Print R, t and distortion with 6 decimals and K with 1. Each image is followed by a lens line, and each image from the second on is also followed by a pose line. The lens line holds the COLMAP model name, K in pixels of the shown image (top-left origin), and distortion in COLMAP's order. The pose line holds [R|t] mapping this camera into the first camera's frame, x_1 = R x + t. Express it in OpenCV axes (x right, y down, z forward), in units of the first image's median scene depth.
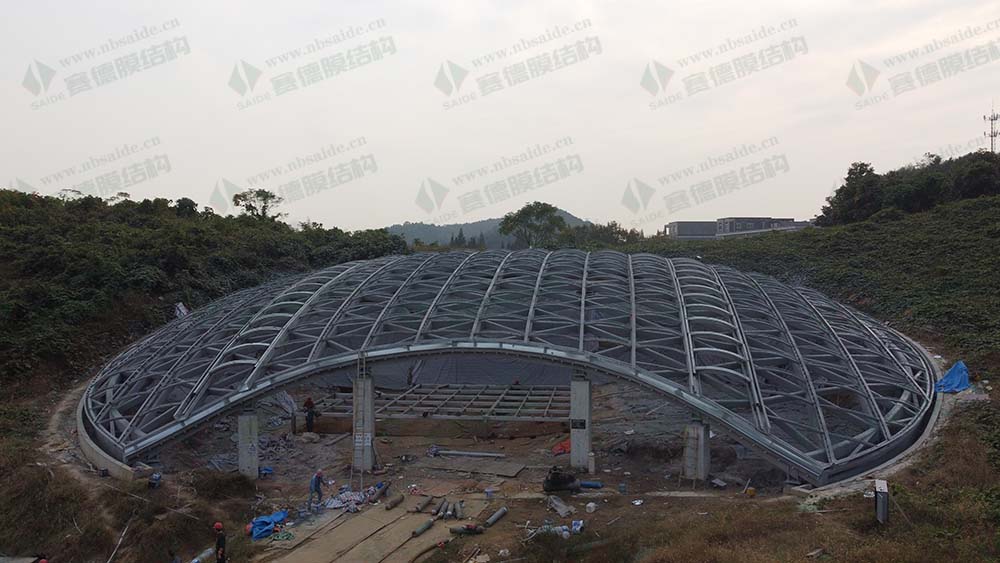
lens RADIAL K [[699.5, 0, 500.0], [0, 699.5, 281.5], [0, 0, 1]] dist [0.002636, 0.002239]
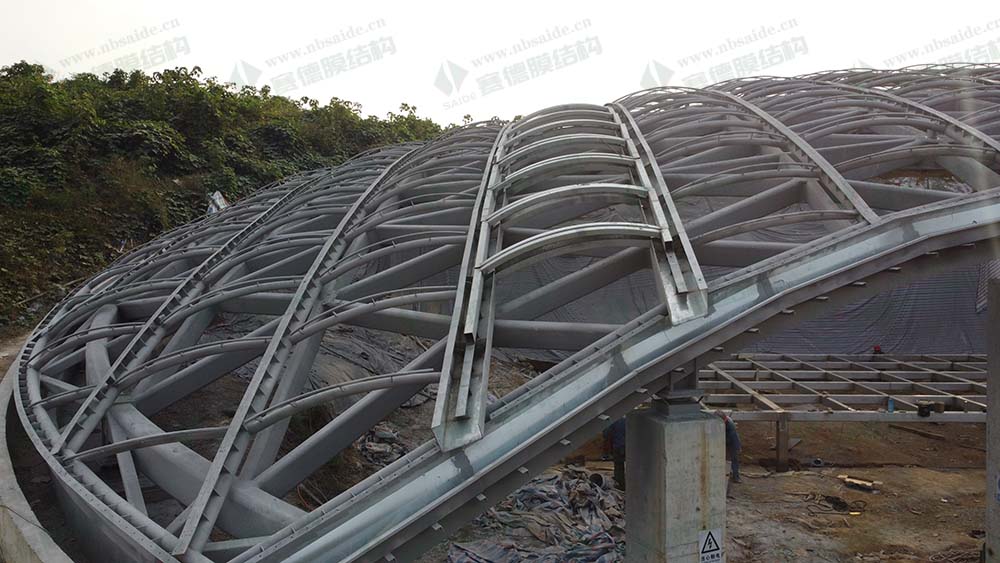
lens RADIAL K [[709.3, 0, 500.0], [0, 709.3, 281.5], [0, 0, 1]] dist [-0.002943, -0.002335]
pose [[0.997824, -0.001915, 0.065908, -0.398808], [0.001872, 0.999998, 0.000713, 0.126526], [-0.065910, -0.000588, 0.997825, 0.672691]]
